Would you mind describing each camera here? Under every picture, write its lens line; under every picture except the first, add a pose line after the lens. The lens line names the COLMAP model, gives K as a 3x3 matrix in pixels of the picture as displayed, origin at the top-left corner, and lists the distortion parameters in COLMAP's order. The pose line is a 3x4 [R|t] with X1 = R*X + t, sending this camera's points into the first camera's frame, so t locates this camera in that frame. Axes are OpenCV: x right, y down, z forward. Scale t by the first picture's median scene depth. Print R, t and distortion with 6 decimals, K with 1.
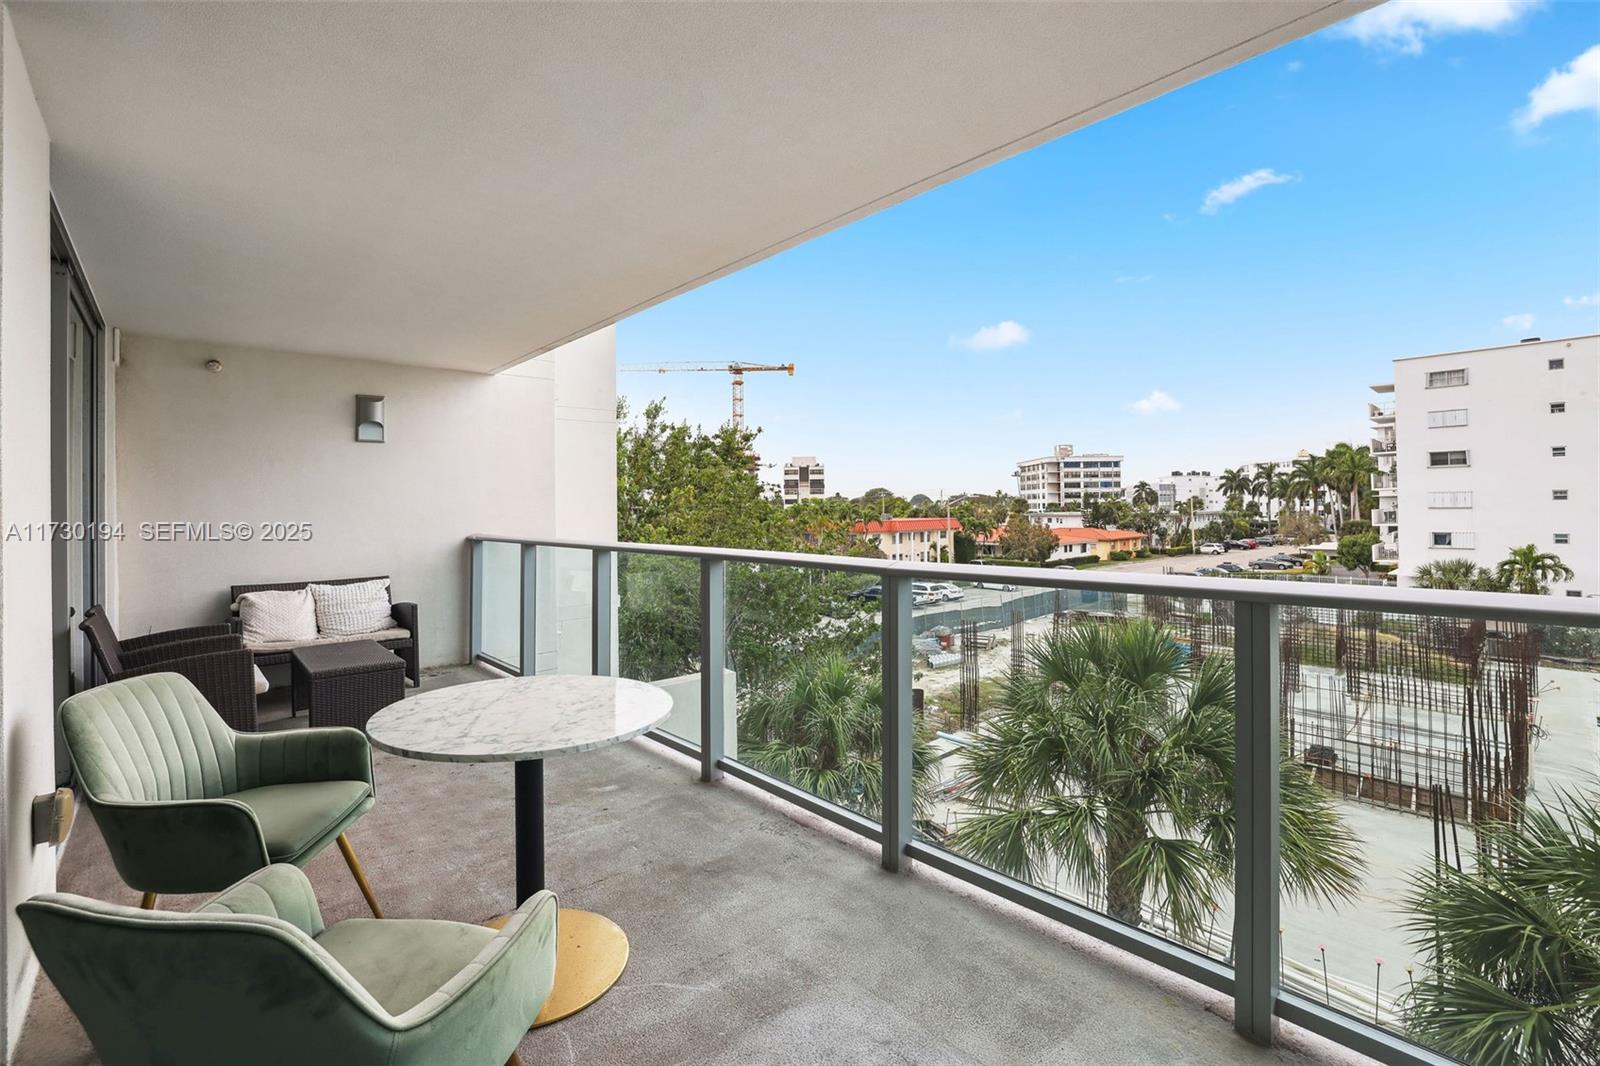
lens RADIAL K [[694.4, 0, 830.5], [0, 694.4, 493.8], [0, 0, 1]] dist [-0.054687, 0.019750]
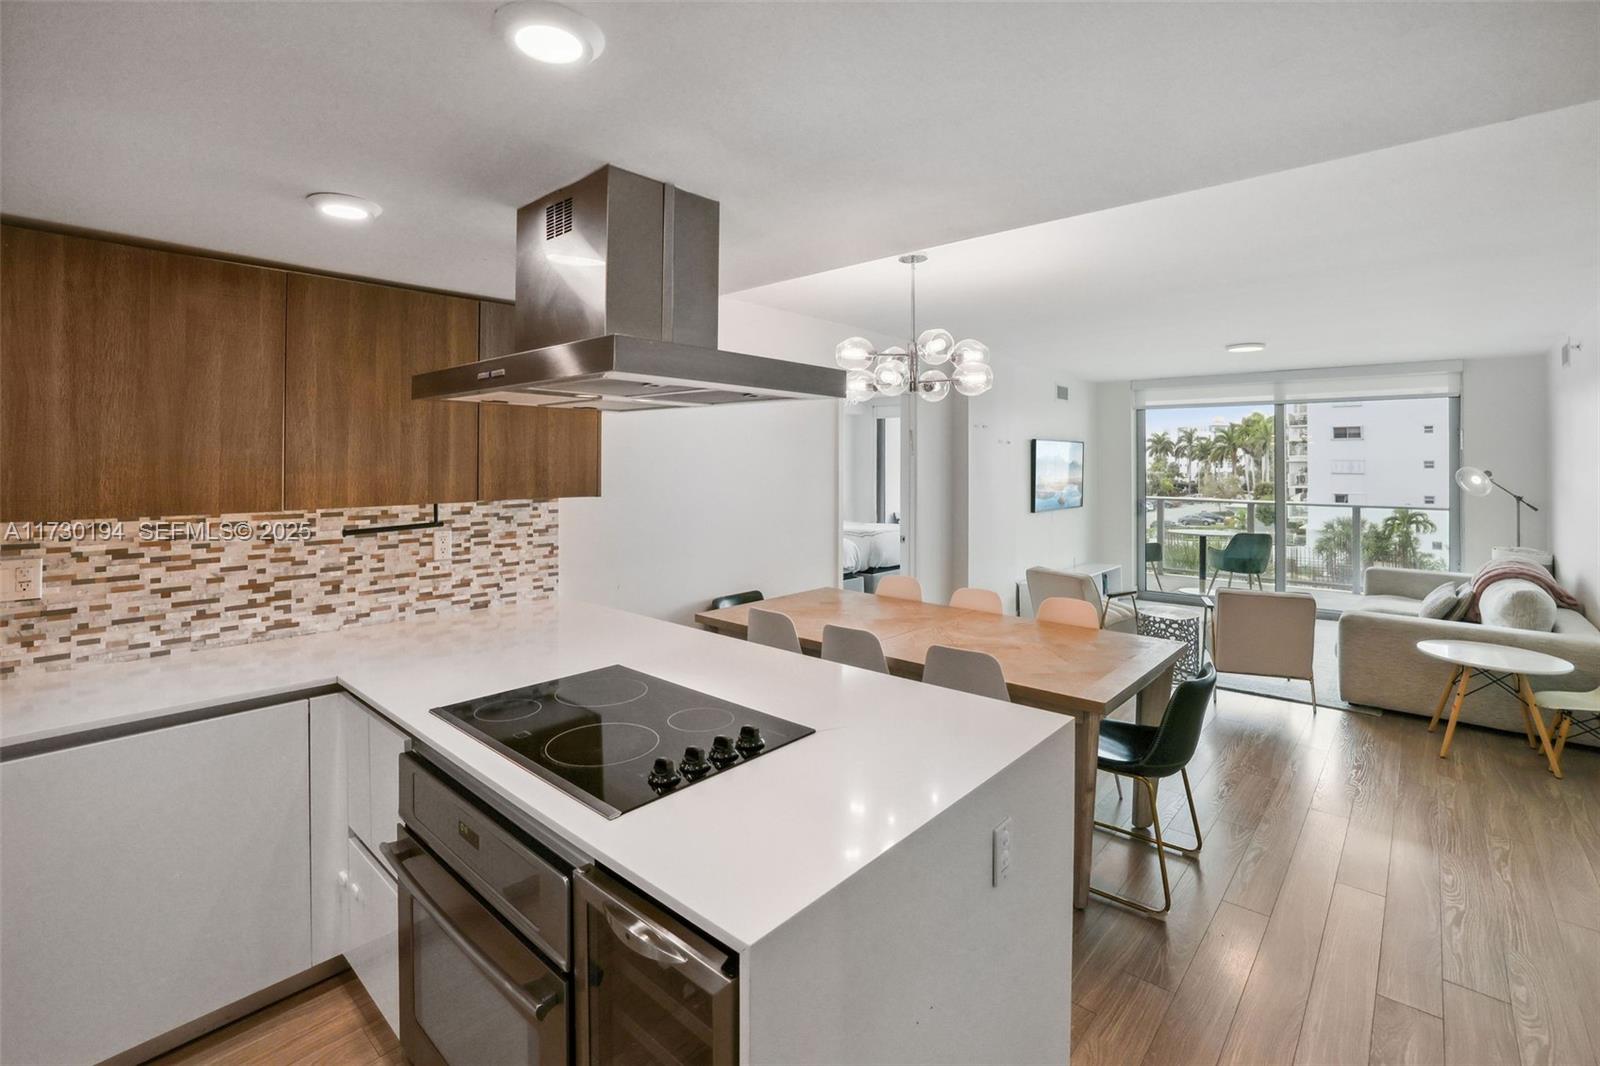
lens RADIAL K [[714.4, 0, 818.4], [0, 714.4, 452.1], [0, 0, 1]] dist [-0.062184, 0.018625]
pose [[0.994803, 0.015457, 0.100637, -0.073383], [-0.016106, 0.999854, 0.005647, -0.004429], [-0.100535, -0.007238, 0.994907, -0.069420]]
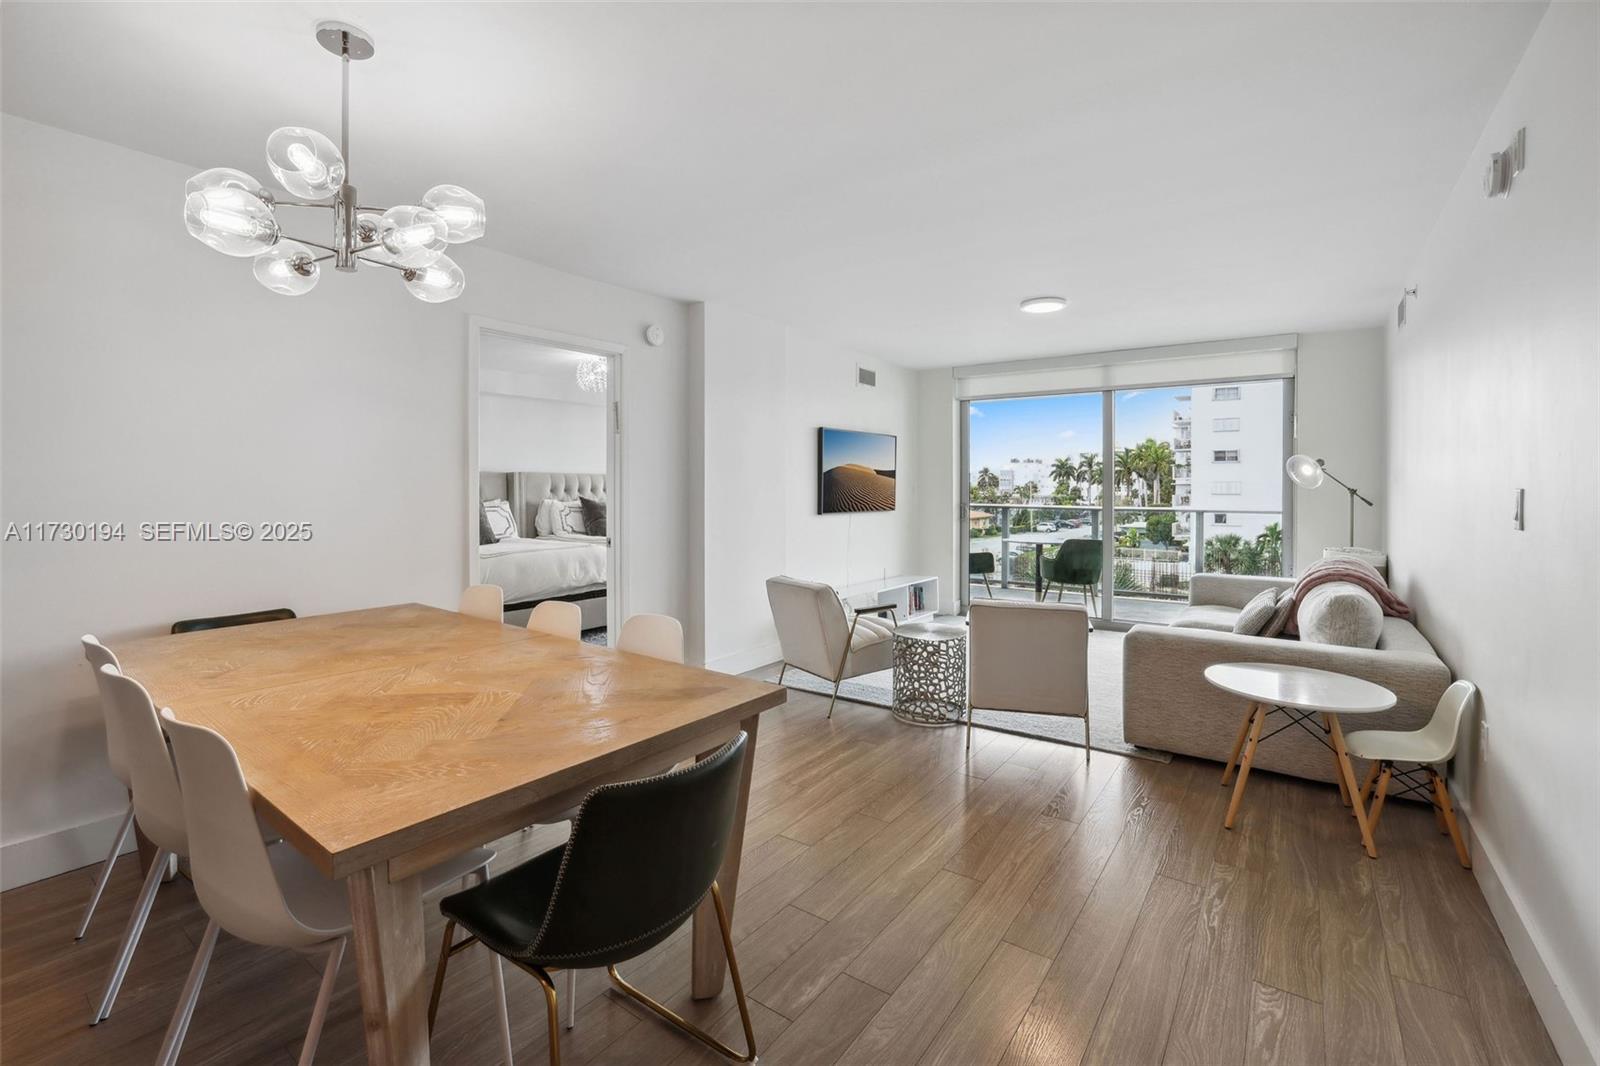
lens RADIAL K [[694.4, 0, 830.5], [0, 694.4, 493.8], [0, 0, 1]] dist [-0.054687, 0.019750]
pose [[0.975486, 0.011186, 0.219779, -0.053545], [-0.017517, 0.999485, 0.026876, -0.001067], [-0.219365, -0.030067, 0.975179, -0.055723]]
